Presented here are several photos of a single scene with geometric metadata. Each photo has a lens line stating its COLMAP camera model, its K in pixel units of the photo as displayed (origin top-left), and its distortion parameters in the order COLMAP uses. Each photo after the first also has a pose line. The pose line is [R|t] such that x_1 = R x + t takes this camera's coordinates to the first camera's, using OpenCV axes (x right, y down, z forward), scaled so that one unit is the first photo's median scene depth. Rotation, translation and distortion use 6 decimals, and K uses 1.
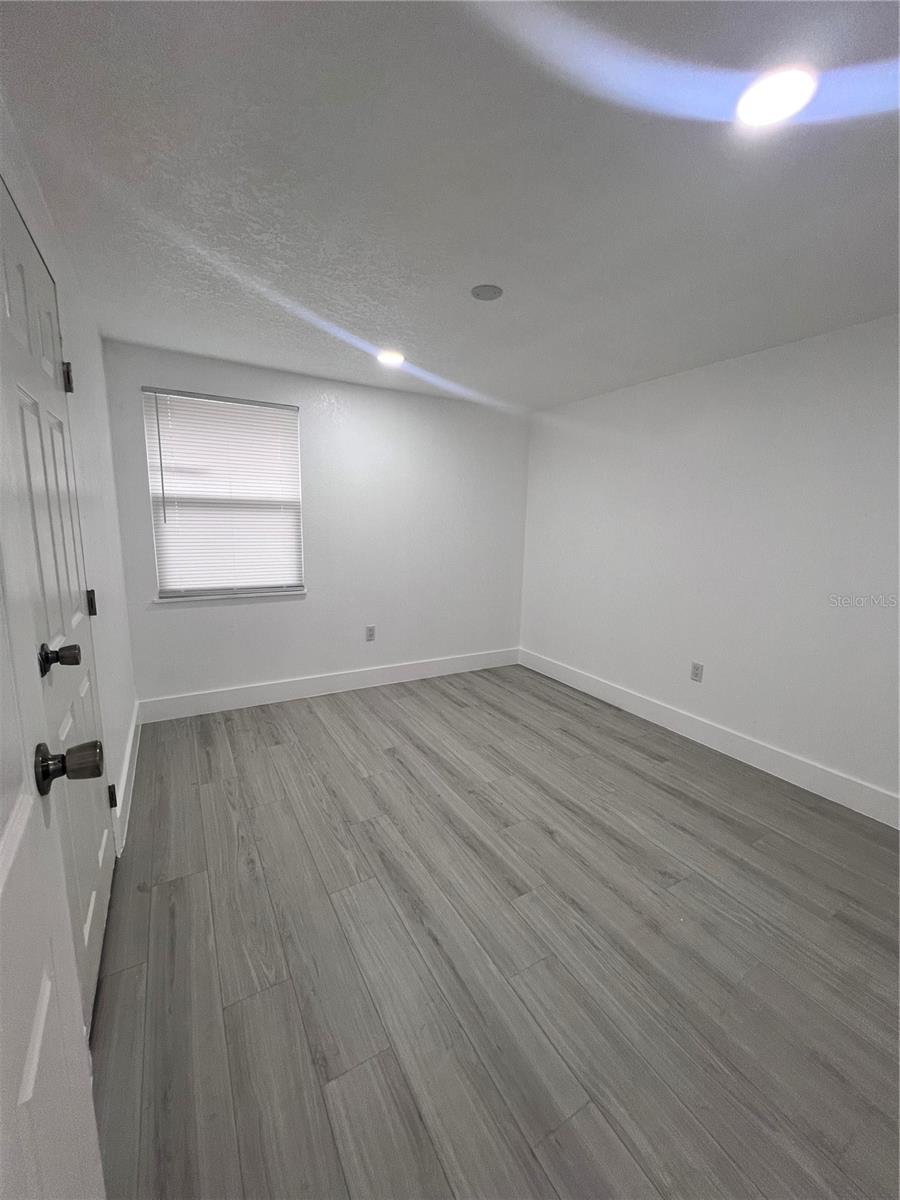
lens RADIAL K [[477.1, 0, 448.4], [0, 477.1, 605.3], [0, 0, 1]] dist [-0.003571, -0.000518]
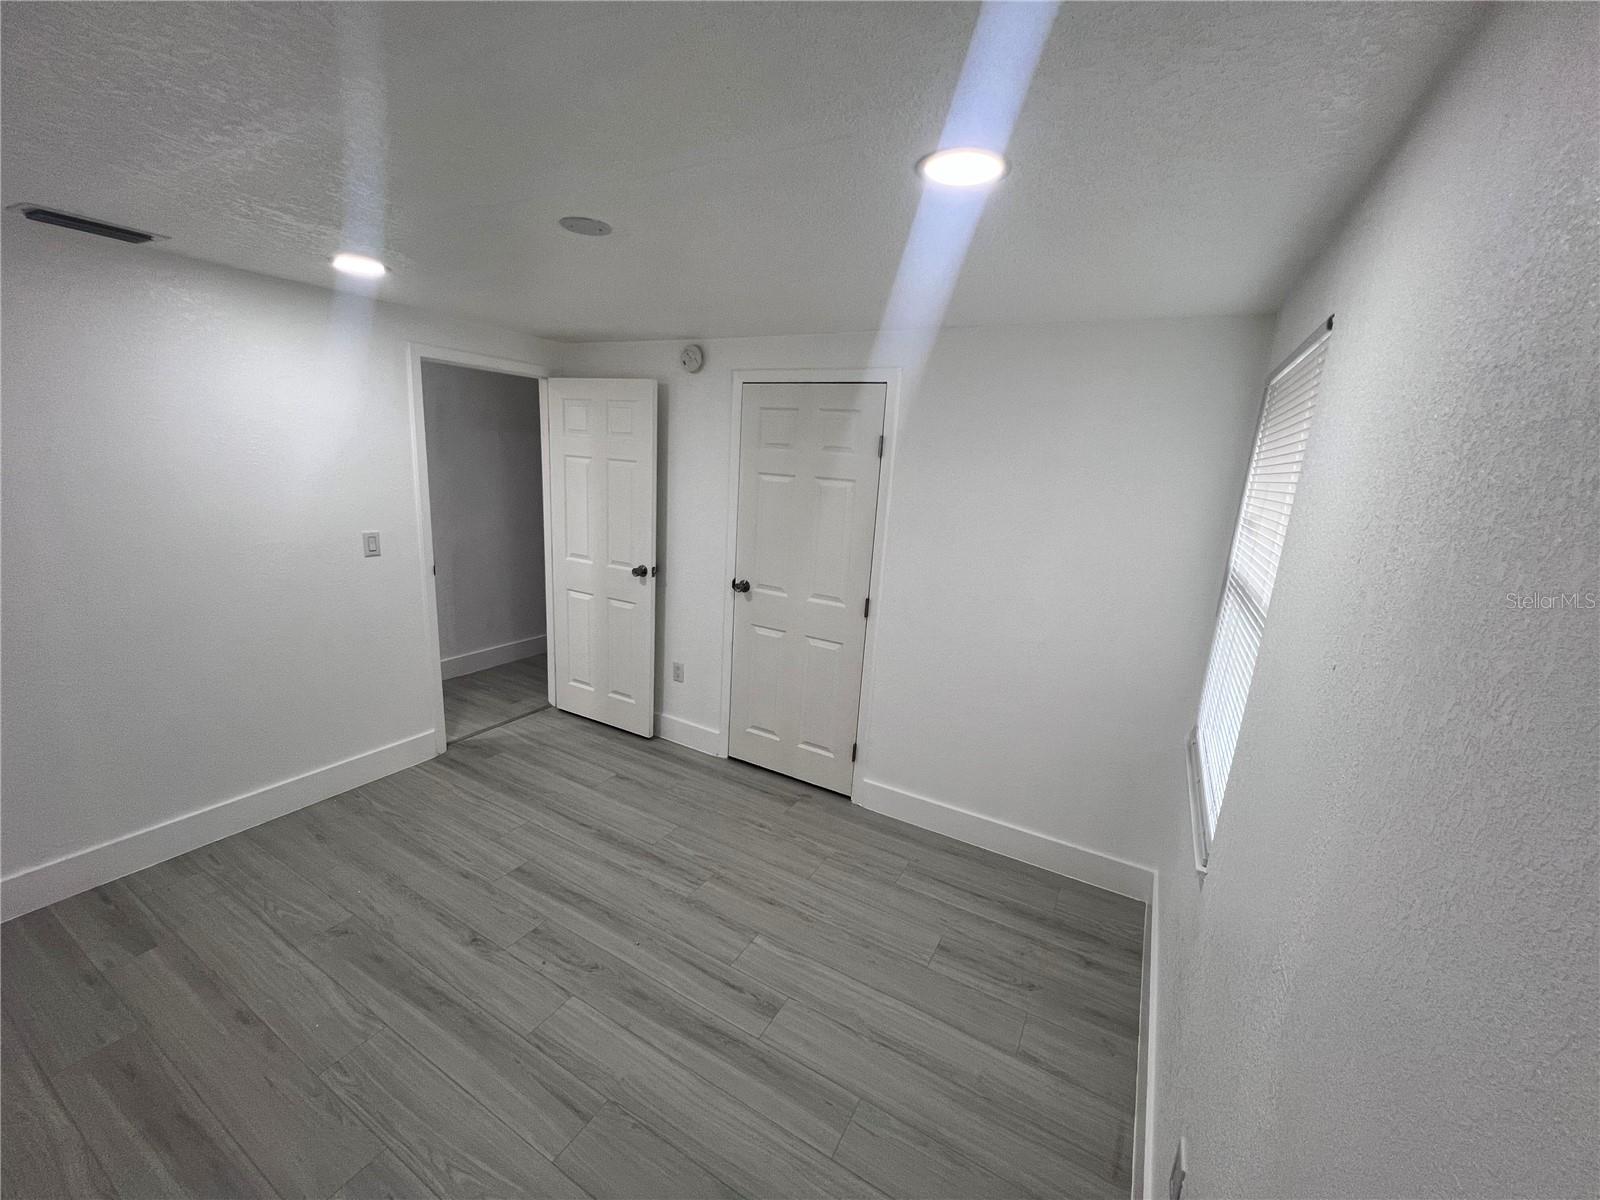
lens RADIAL K [[636.1, 0, 803.5], [0, 636.1, 598.0], [0, 0, 1]] dist [-0.003571, -0.000518]
pose [[-0.854942, 0.034212, -0.517593, 0.265690], [-0.178145, 0.917768, 0.354916, -0.503121], [0.487173, 0.395640, -0.778544, 1.805914]]
